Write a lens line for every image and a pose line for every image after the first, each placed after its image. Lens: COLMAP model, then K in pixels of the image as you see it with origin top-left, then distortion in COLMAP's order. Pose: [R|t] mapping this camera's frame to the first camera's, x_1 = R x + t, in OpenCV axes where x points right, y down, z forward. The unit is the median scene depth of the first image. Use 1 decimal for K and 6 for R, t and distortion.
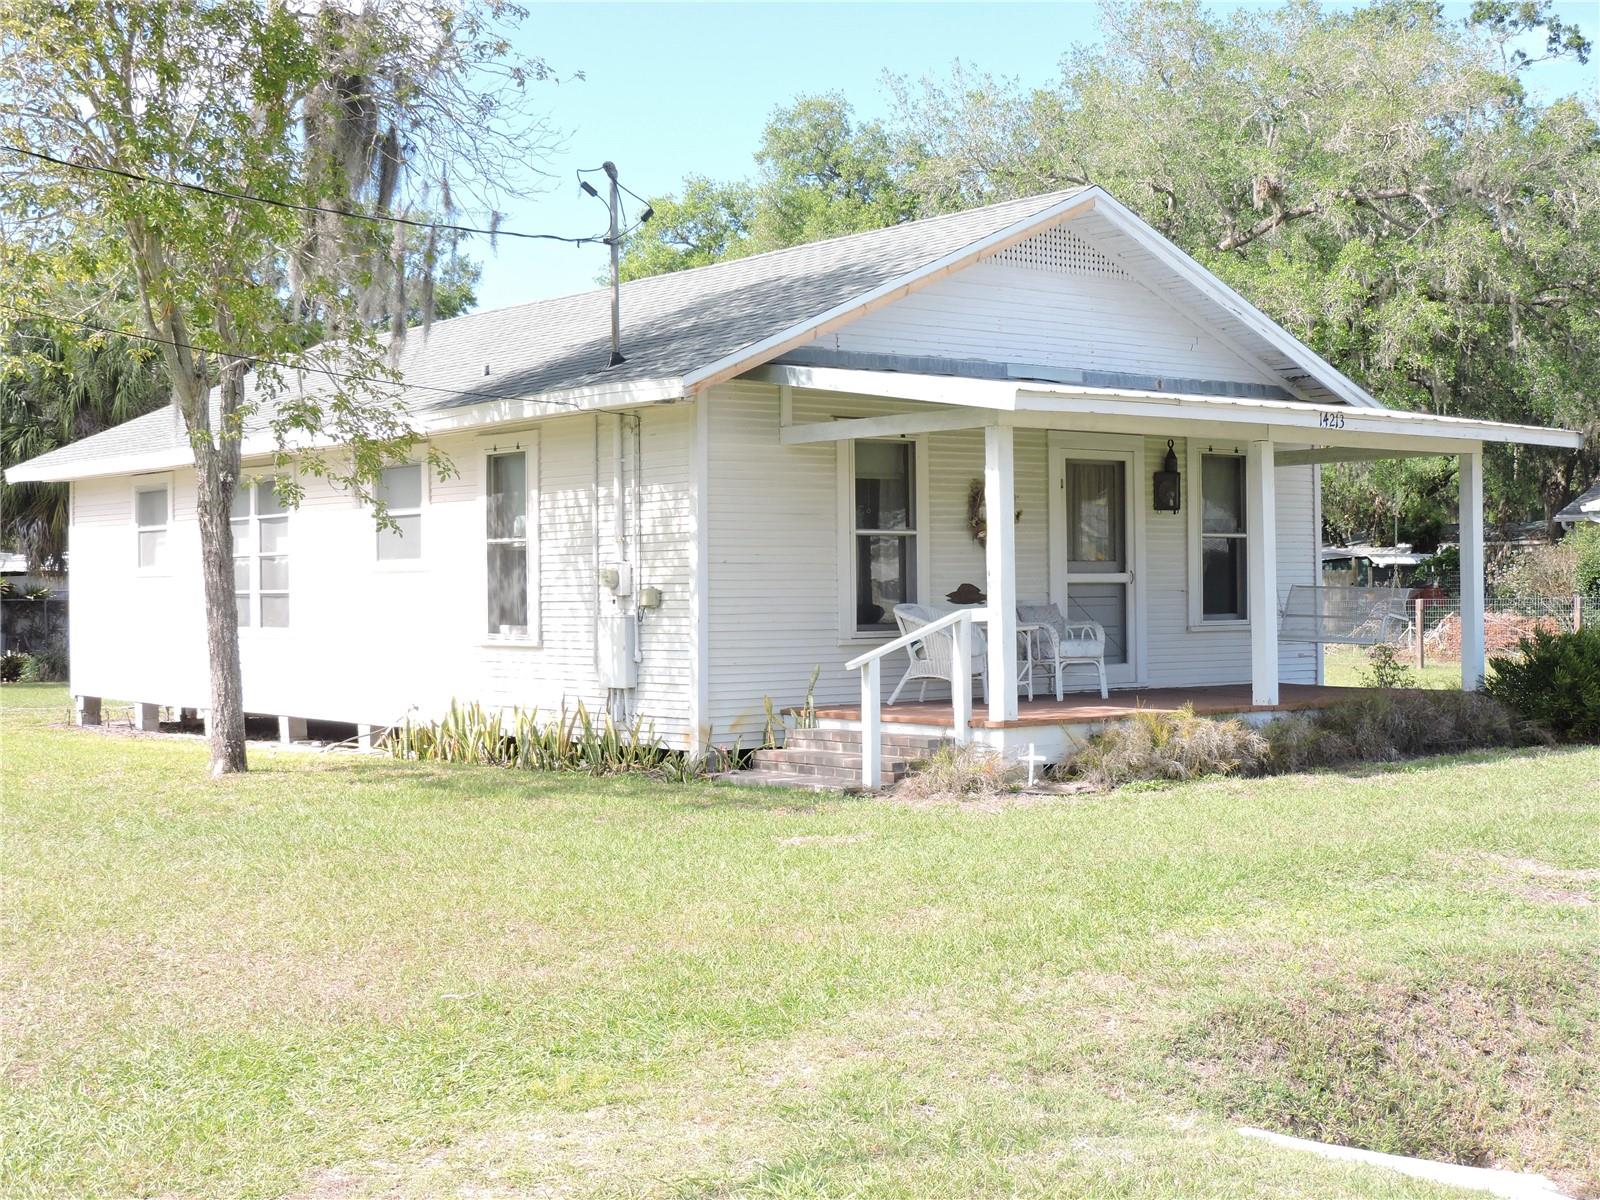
lens RADIAL K [[2320.2, 0, 800.0], [0, 2320.2, 600.0], [0, 0, 1]] dist [-0.085546, -0.008945]
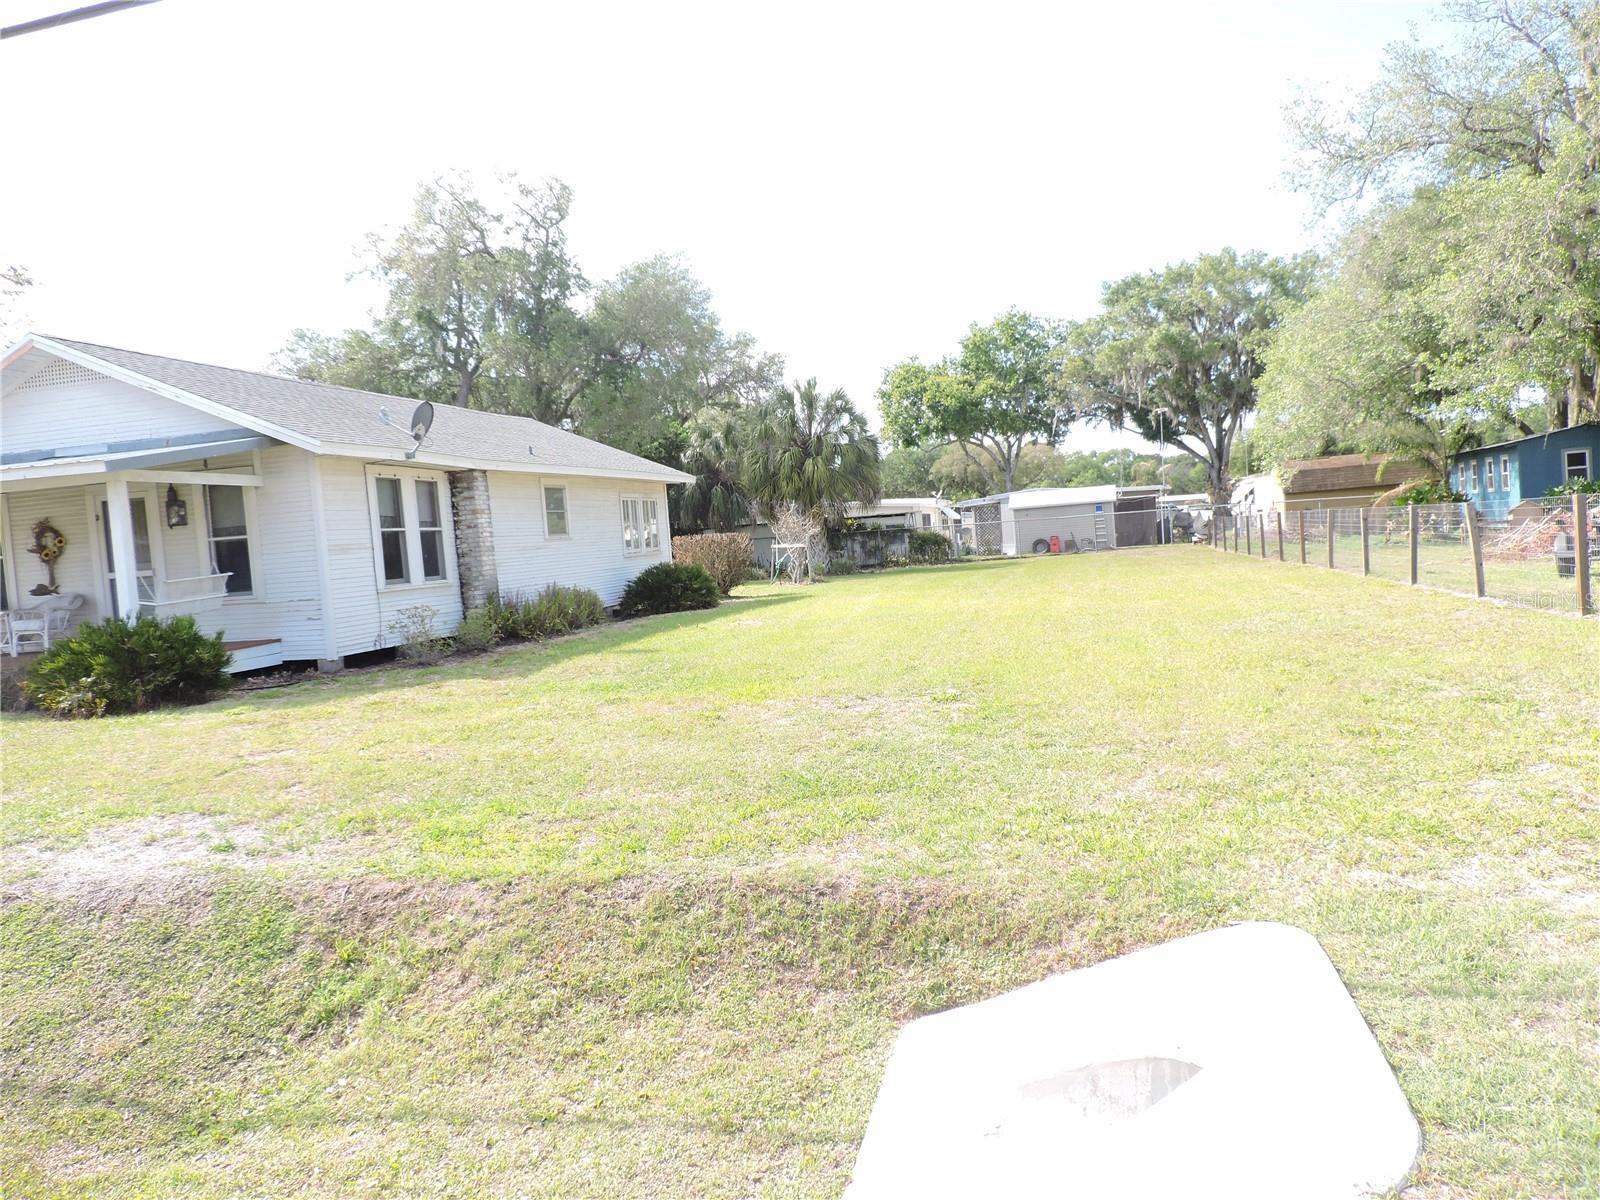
lens RADIAL K [[1127.9, 0, 800.0], [0, 1127.9, 600.0], [0, 0, 1]] dist [-0.025935, -0.002471]
pose [[0.608296, 0.009375, -0.793655, 1.020309], [0.063648, 0.996134, 0.060550, -0.008992], [0.791154, -0.087347, 0.605347, 0.907017]]
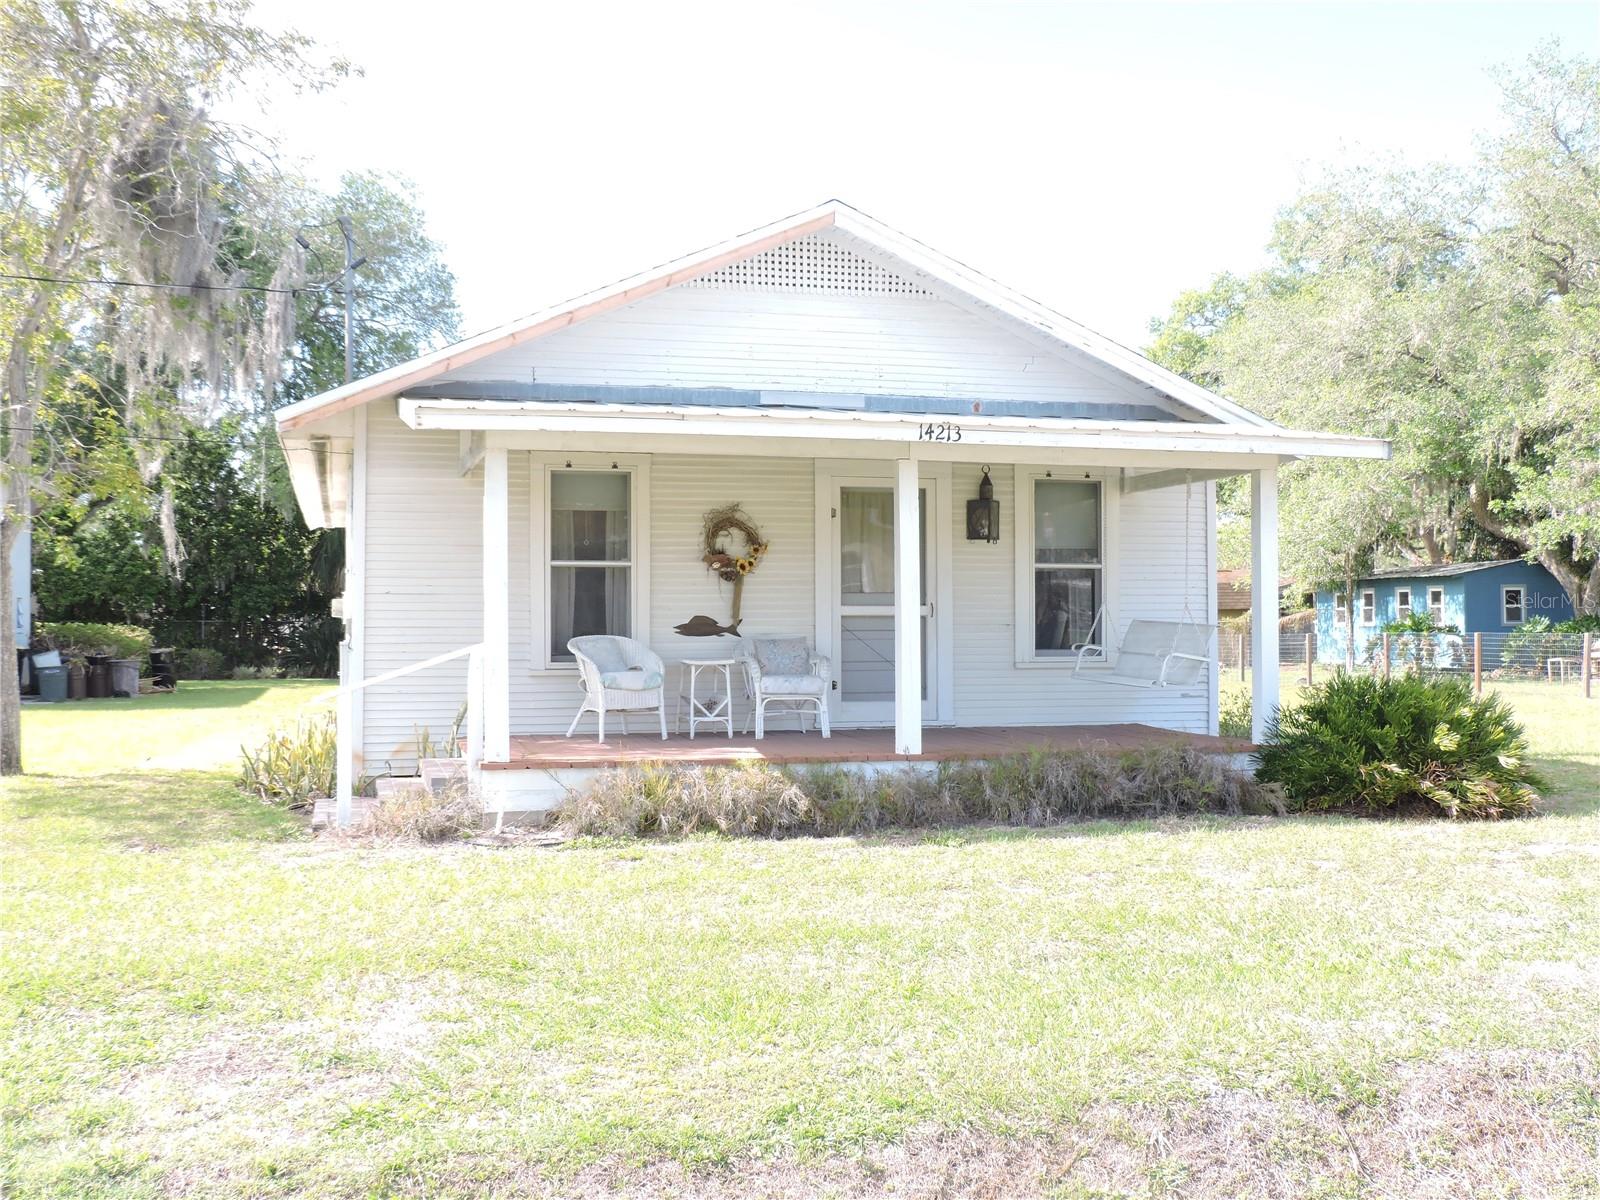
lens RADIAL K [[1747.2, 0, 800.0], [0, 1747.2, 600.0], [0, 0, 1]] dist [-0.009459, 0.002834]
pose [[0.910261, 0.003627, -0.414019, 0.400481], [-0.009147, 0.999894, -0.011351, -0.005409], [0.413934, 0.014120, 0.910198, 0.327620]]
